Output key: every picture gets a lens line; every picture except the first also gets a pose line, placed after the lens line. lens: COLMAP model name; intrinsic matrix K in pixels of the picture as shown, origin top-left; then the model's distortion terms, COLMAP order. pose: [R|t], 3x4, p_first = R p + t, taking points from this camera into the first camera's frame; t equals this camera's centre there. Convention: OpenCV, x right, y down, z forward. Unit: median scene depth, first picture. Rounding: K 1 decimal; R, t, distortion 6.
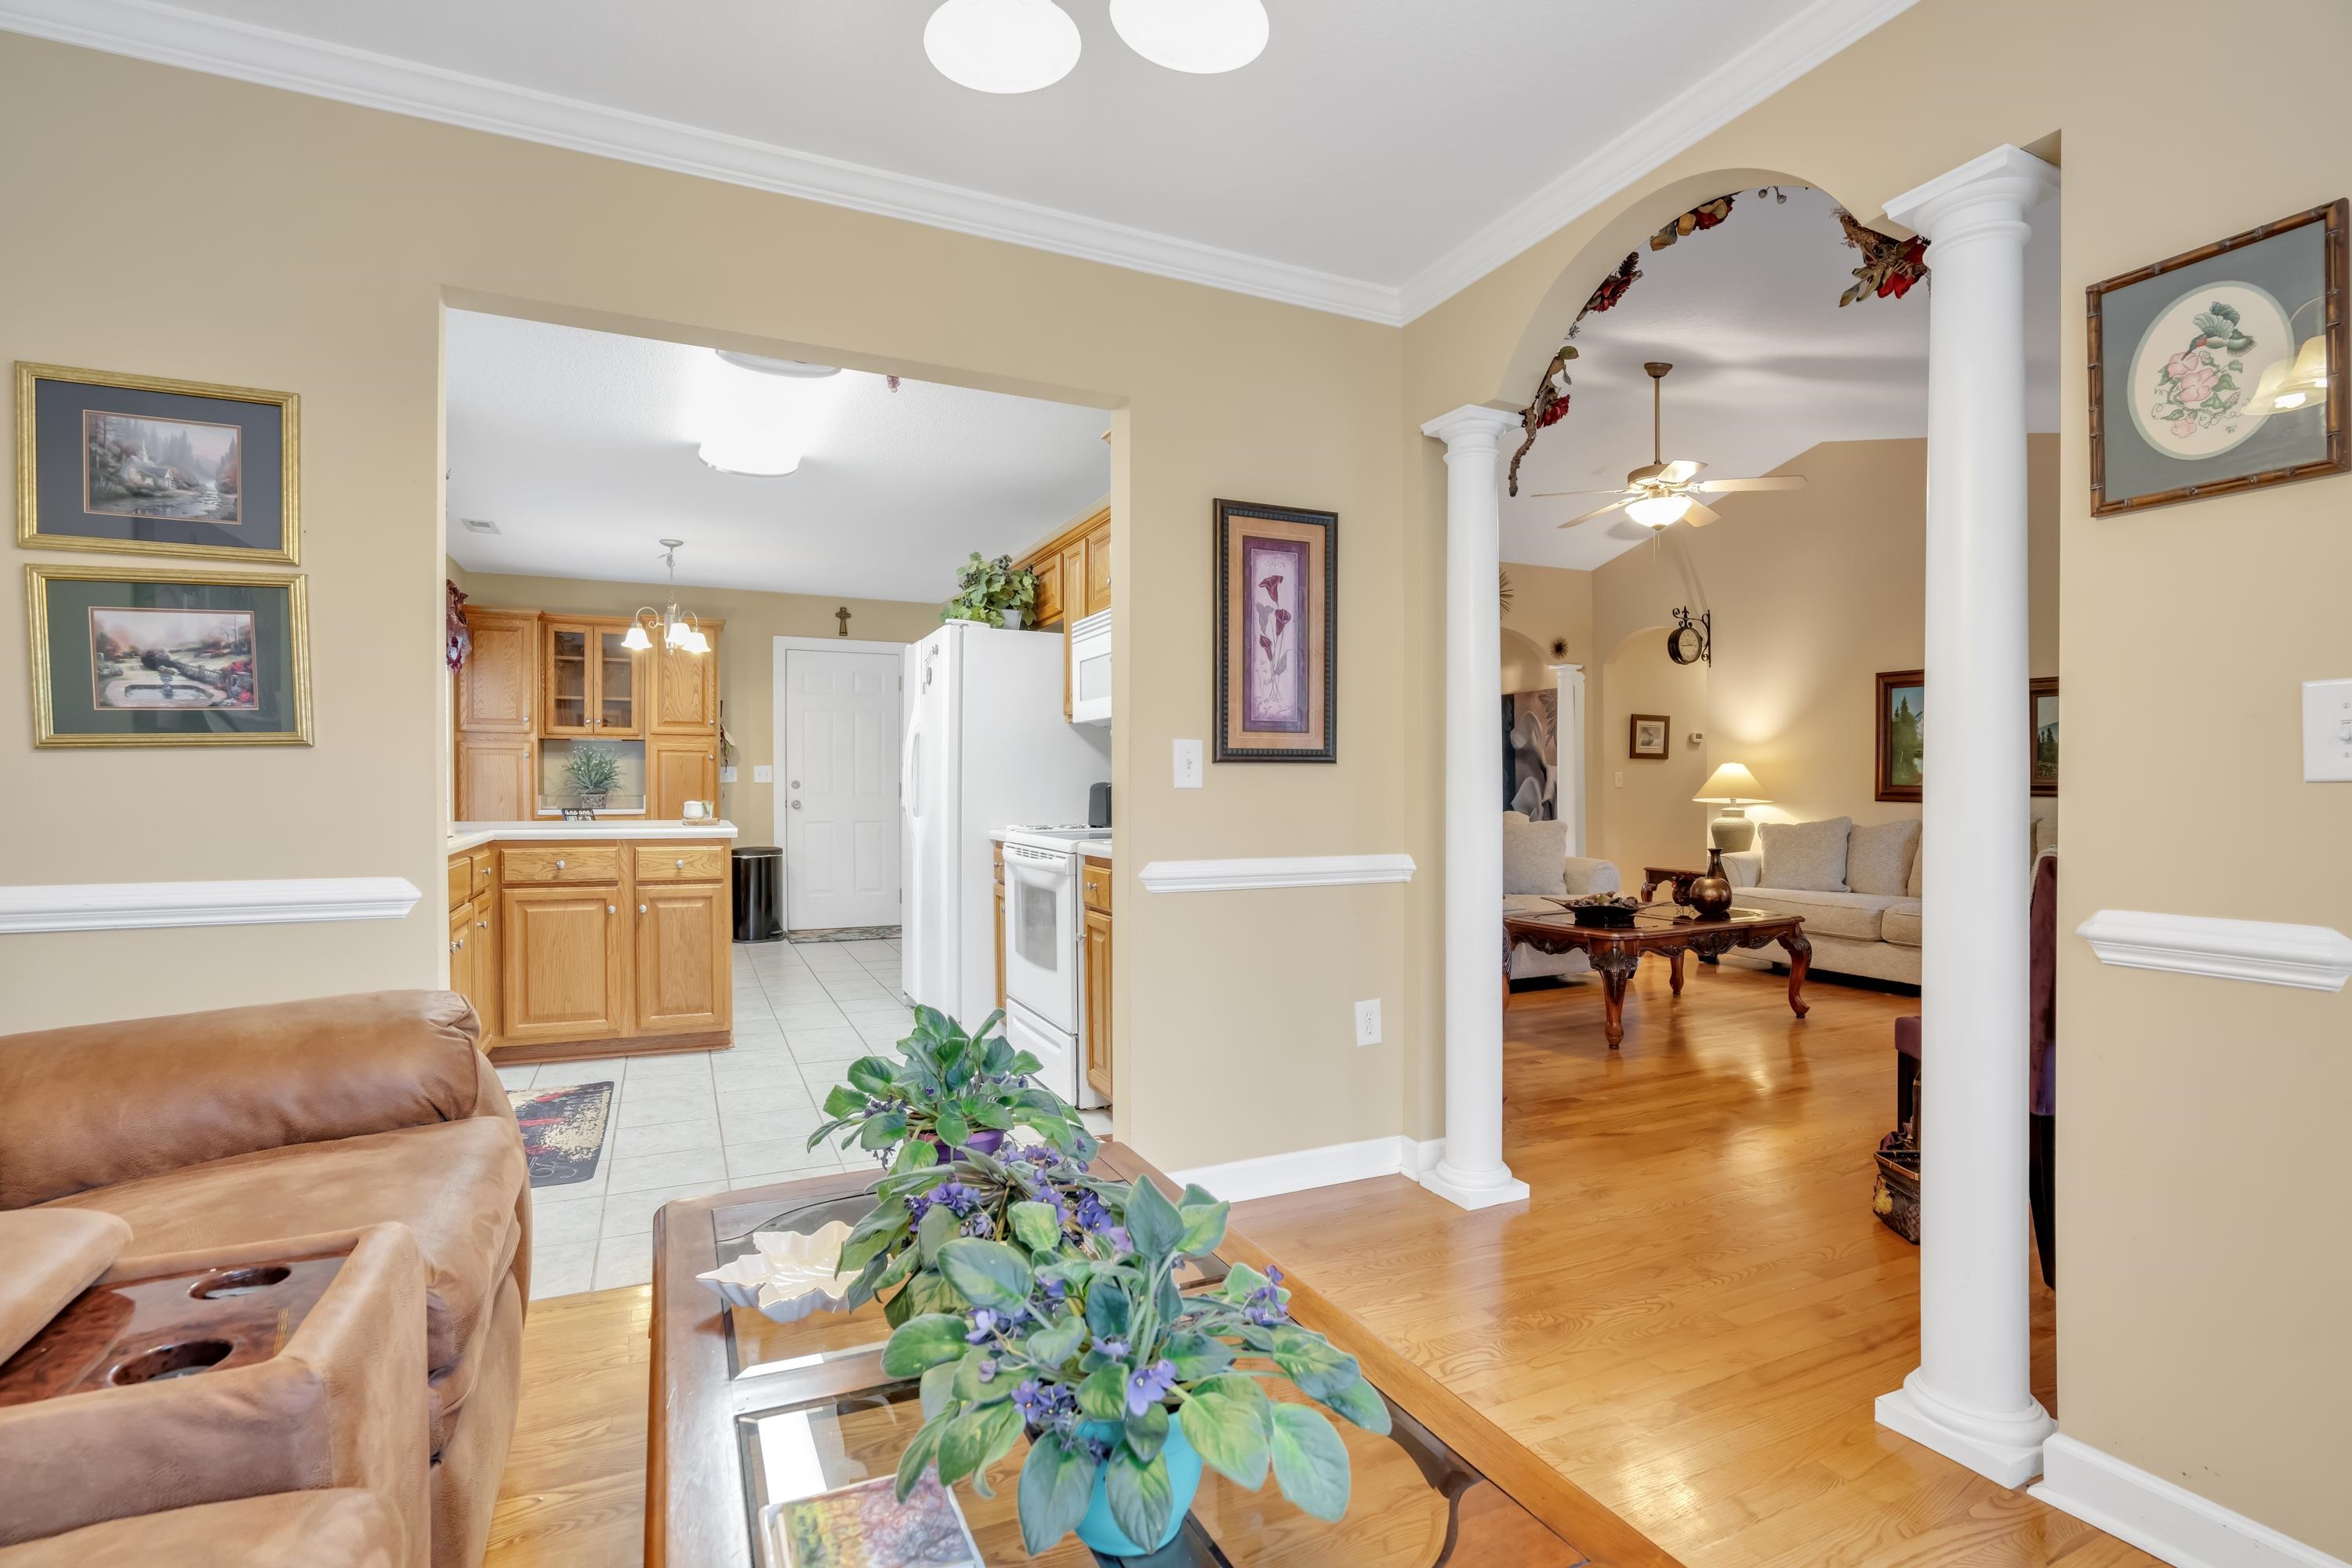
lens RADIAL K [[1141.6, 0, 1166.3], [0, 1141.6, 788.3], [0, 0, 1]] dist [-0.068718, 0.025554]
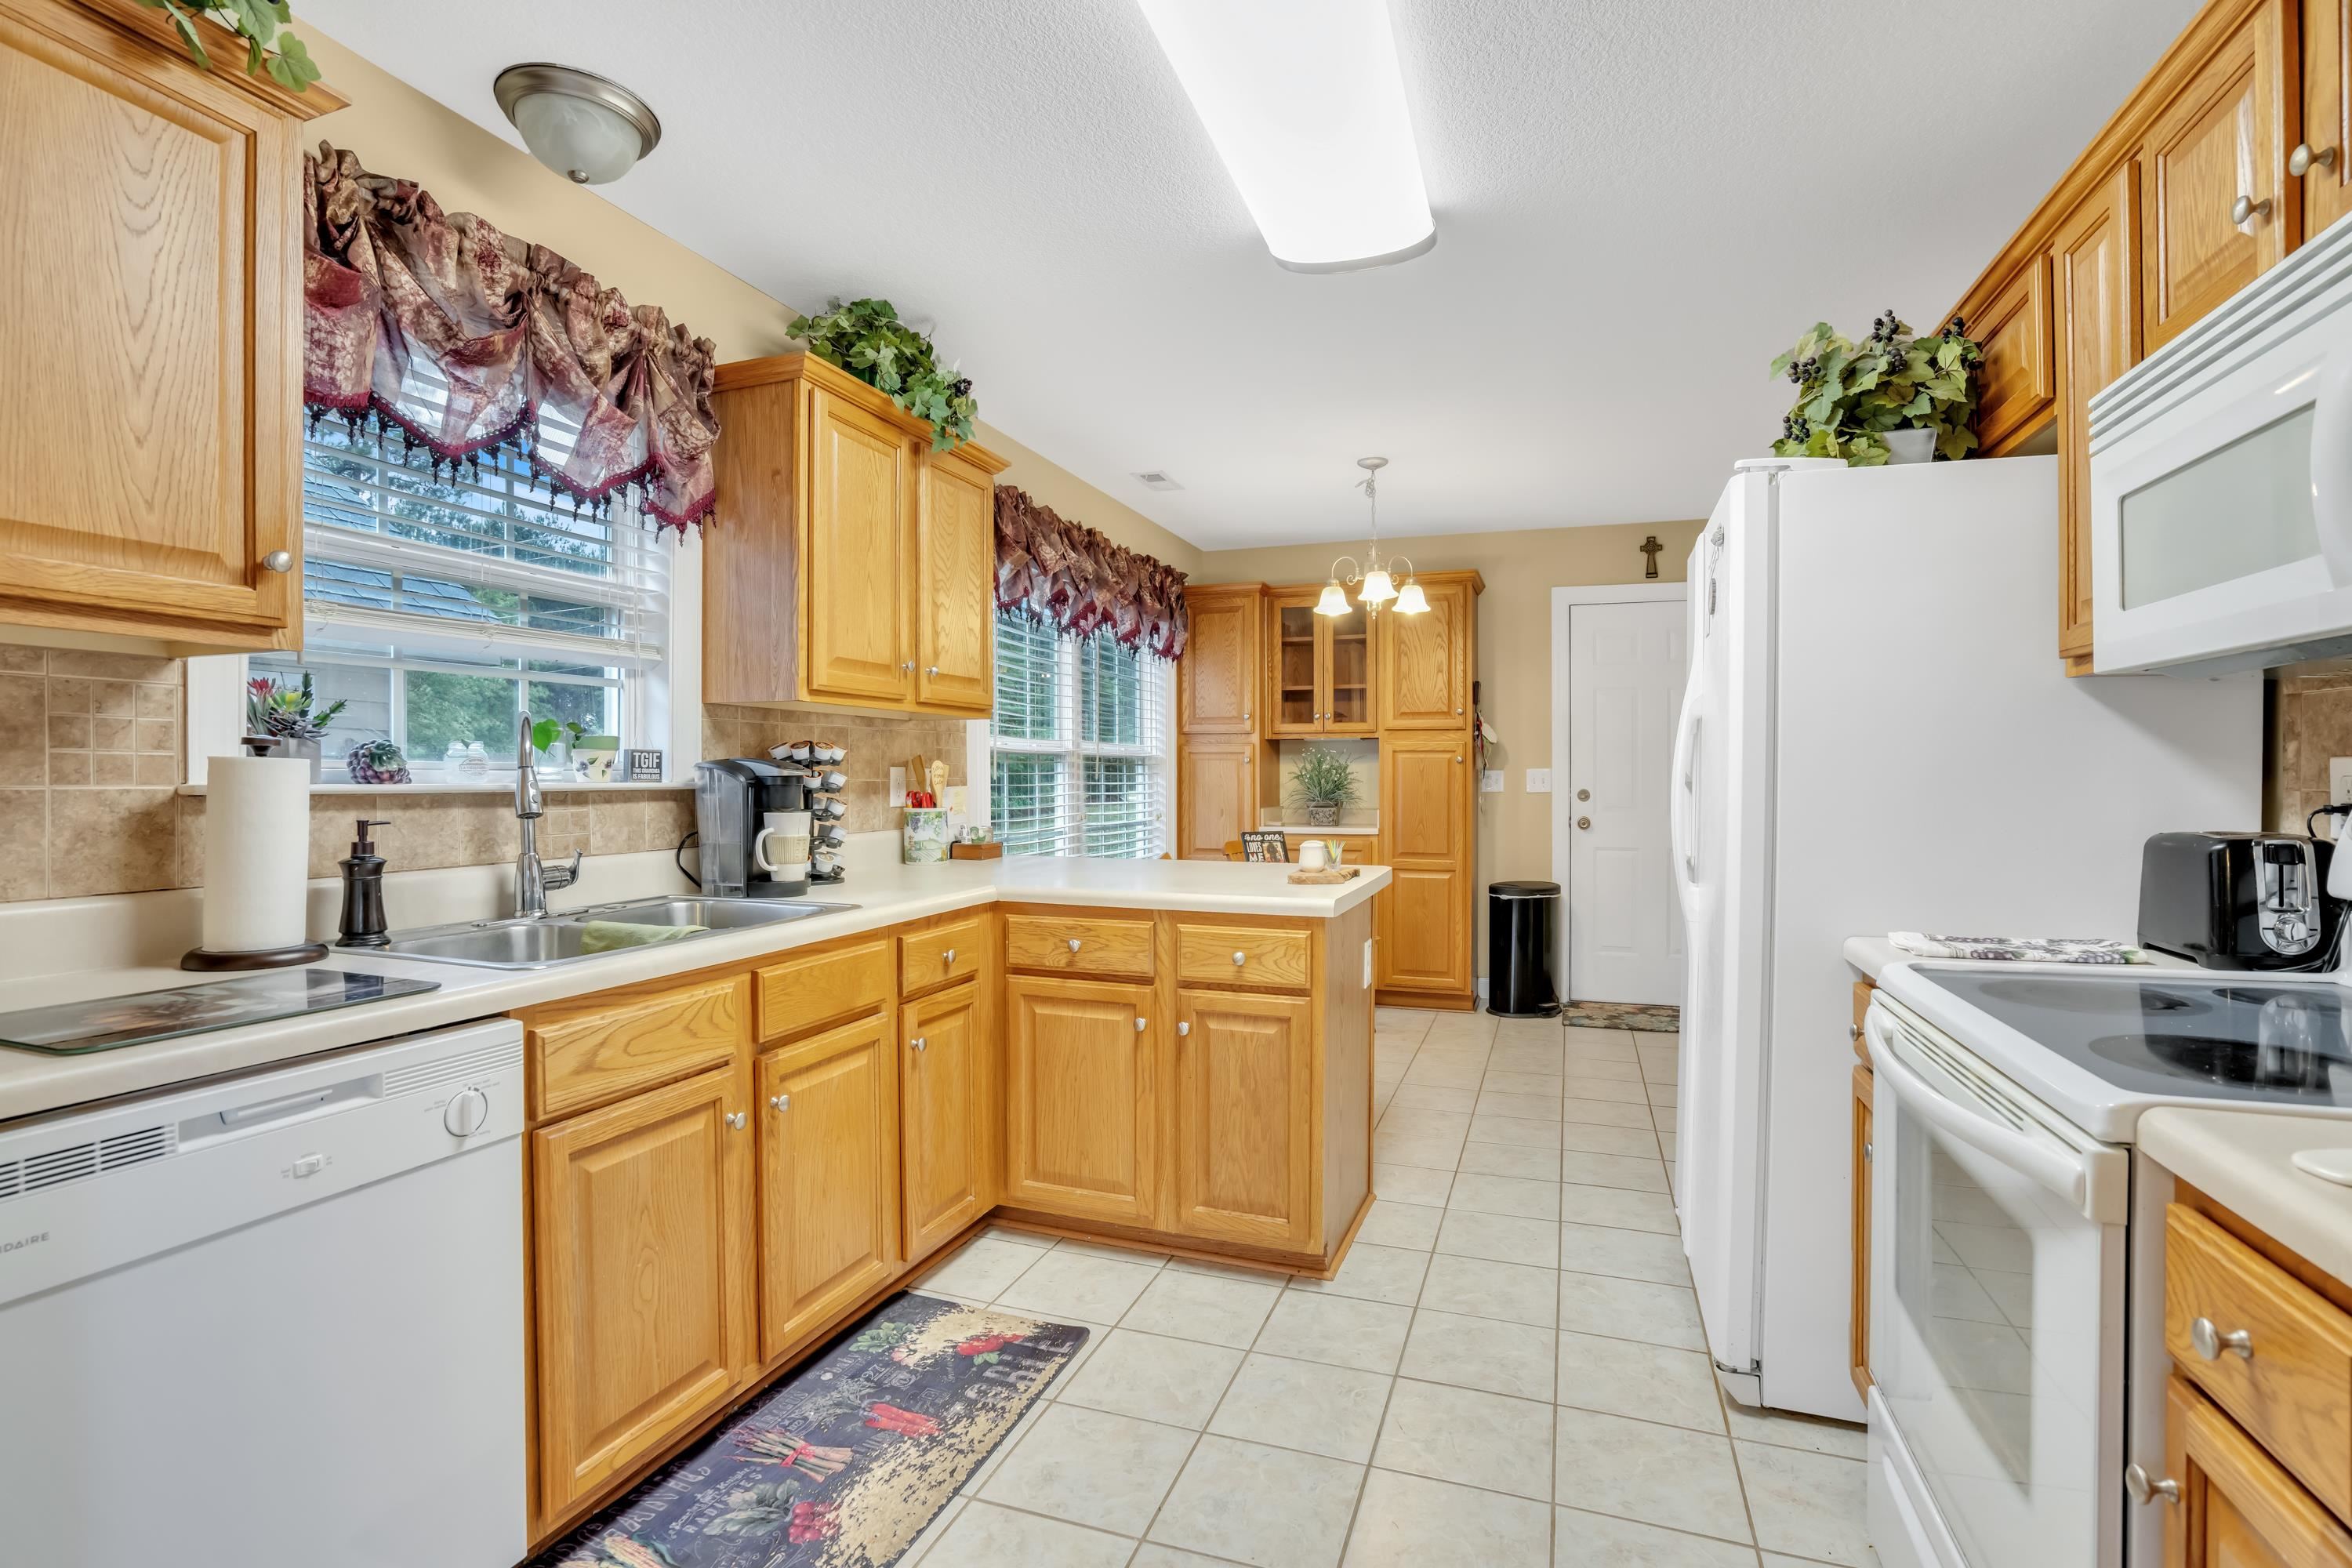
lens RADIAL K [[1141.6, 0, 1166.3], [0, 1141.6, 788.3], [0, 0, 1]] dist [-0.068718, 0.025554]
pose [[0.727273, 0.004008, -0.686336, -0.050763], [0.002749, 0.999958, 0.008752, -0.023115], [0.686343, -0.008252, 0.727232, 0.493404]]
